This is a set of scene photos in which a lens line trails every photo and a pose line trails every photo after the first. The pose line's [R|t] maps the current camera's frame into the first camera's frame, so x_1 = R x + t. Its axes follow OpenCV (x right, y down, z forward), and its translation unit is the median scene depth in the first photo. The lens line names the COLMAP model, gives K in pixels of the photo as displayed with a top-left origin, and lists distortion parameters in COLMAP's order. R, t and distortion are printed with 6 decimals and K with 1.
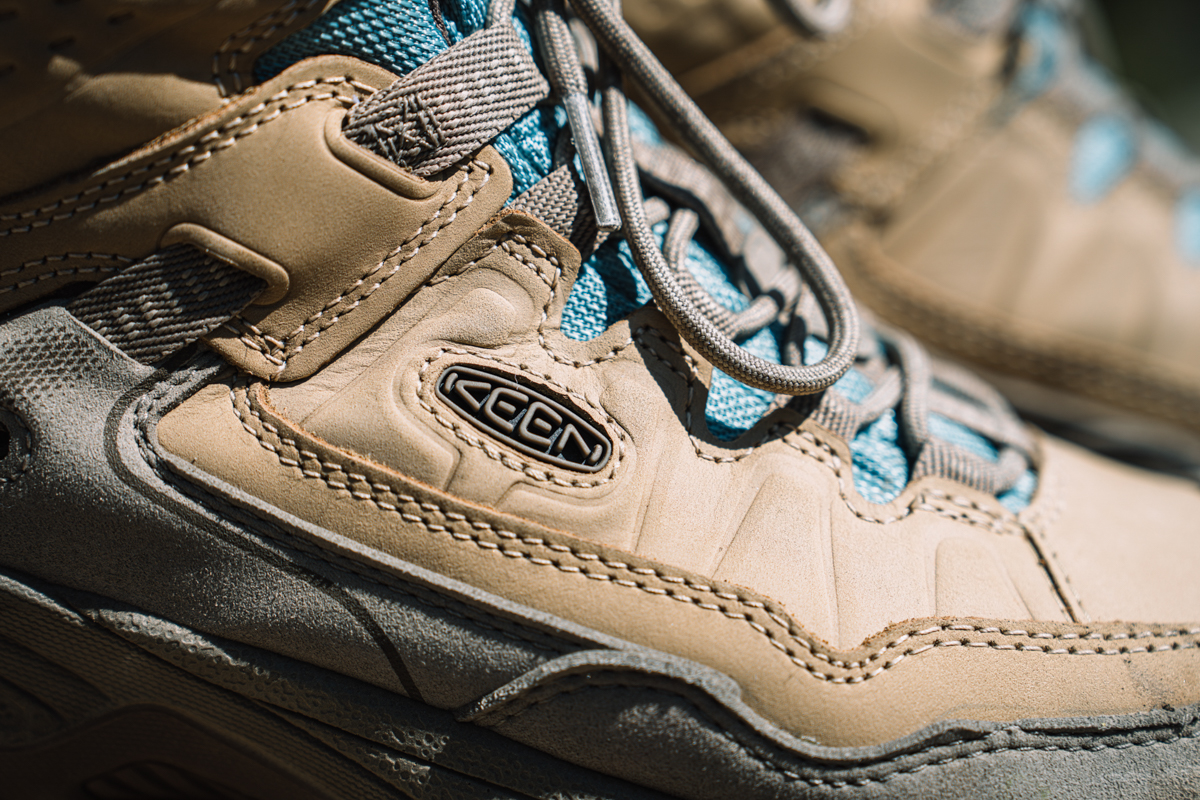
lens RADIAL K [[2432.8, 0, 599.3], [0, 2432.8, 402.0], [0, 0, 1]] dist [0.400049, 0.000000]
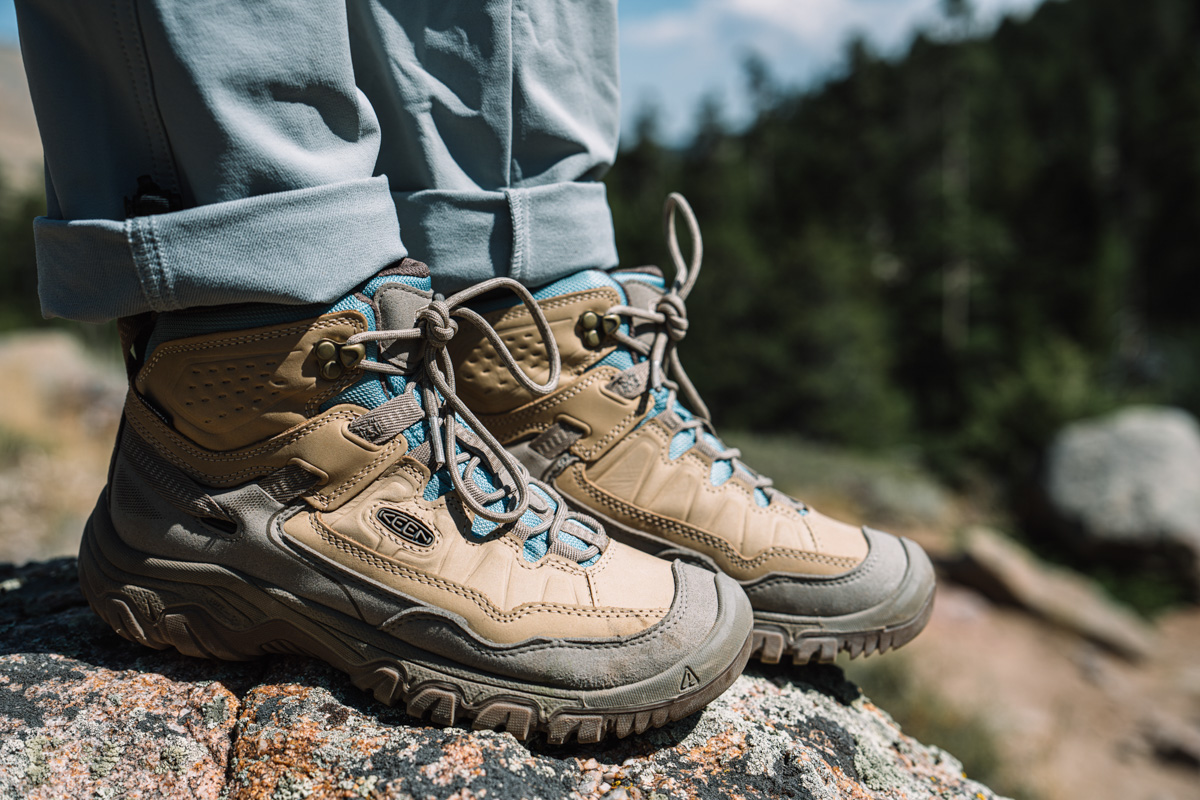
lens RADIAL K [[1490.1, 0, 601.1], [0, 1490.1, 397.4], [0, 0, 1]] dist [0.007670, 0.000000]
pose [[0.994680, 0.035809, -0.096588, 0.372536], [-0.043536, 0.995914, -0.079115, -0.017417], [0.093360, 0.082899, 0.992175, -0.771530]]
